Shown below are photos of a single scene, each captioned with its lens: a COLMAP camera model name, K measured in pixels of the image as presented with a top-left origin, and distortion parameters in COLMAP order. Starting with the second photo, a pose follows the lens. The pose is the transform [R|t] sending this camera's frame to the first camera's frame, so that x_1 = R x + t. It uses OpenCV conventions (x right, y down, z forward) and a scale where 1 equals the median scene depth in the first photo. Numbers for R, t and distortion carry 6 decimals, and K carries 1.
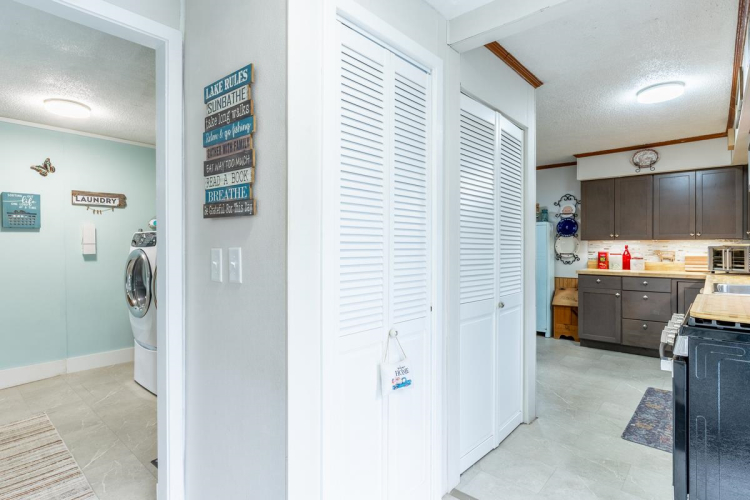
lens RADIAL K [[387.2, 0, 374.4], [0, 387.2, 247.8], [0, 0, 1]] dist [0.000203, 0.000387]
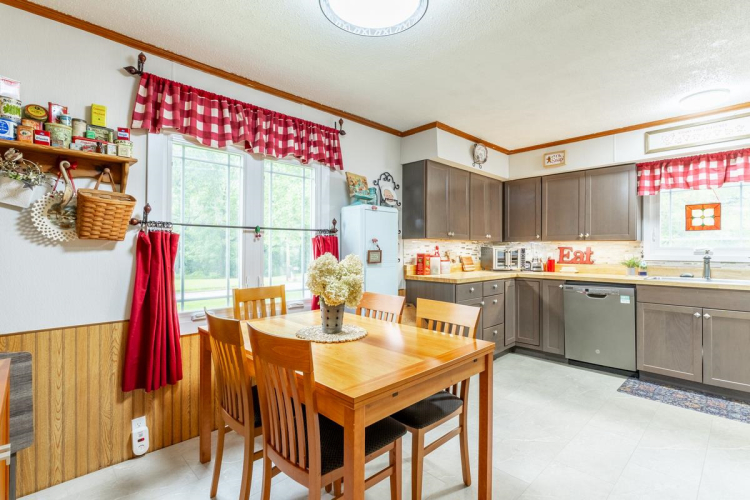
lens RADIAL K [[369.0, 0, 375.0], [0, 369.0, 250.0], [0, 0, 1]] dist [0.000530, -0.000194]
pose [[0.053075, 0.001214, 0.998590, -0.187763], [-0.001612, 0.999998, -0.001130, 0.003868], [-0.998589, -0.001549, 0.053077, 1.089157]]
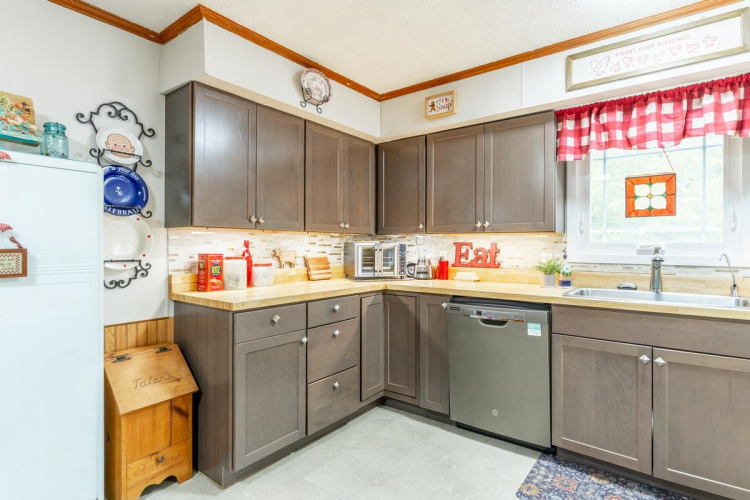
lens RADIAL K [[387.2, 0, 374.4], [0, 387.2, 247.8], [0, 0, 1]] dist [0.000203, 0.000387]
pose [[-0.075523, -0.003406, 0.997138, 0.116579], [-0.000503, 0.999994, 0.003378, 0.001438], [-0.997144, -0.000246, -0.075524, 0.862847]]
